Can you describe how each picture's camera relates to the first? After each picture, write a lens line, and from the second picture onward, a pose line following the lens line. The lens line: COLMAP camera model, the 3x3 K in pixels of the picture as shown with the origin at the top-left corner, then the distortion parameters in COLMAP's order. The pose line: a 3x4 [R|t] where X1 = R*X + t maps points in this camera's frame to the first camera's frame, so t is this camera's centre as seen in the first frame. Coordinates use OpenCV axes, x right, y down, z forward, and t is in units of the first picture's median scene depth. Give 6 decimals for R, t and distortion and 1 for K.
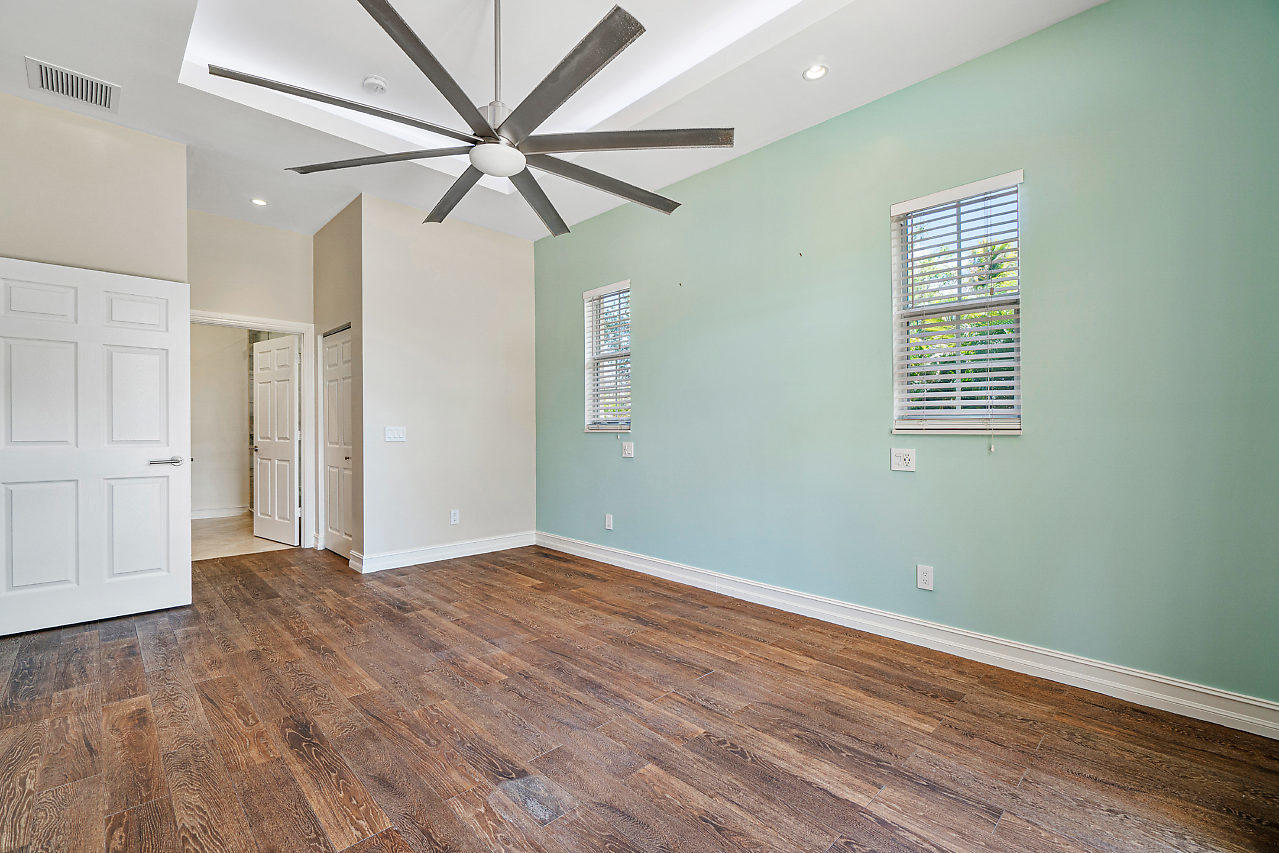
lens RADIAL K [[552.8, 0, 631.0], [0, 552.8, 425.7], [0, 0, 1]] dist [0.000381, 0.000311]
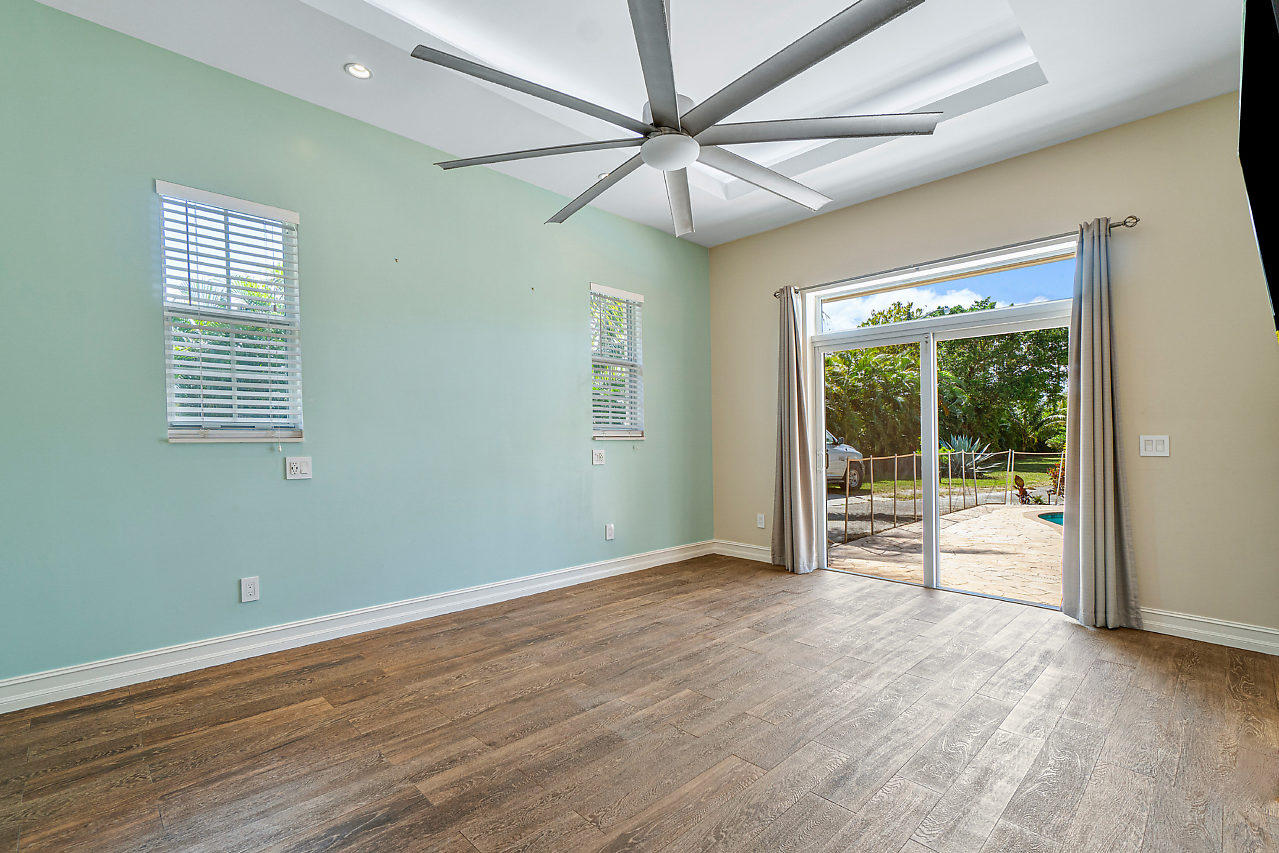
lens RADIAL K [[552.8, 0, 631.0], [0, 552.8, 425.7], [0, 0, 1]] dist [0.000381, 0.000311]
pose [[0.013582, 0.025813, 0.999575, -0.964236], [-0.007175, 0.999644, -0.025717, 0.015211], [-0.999882, -0.006823, 0.013762, 0.870433]]
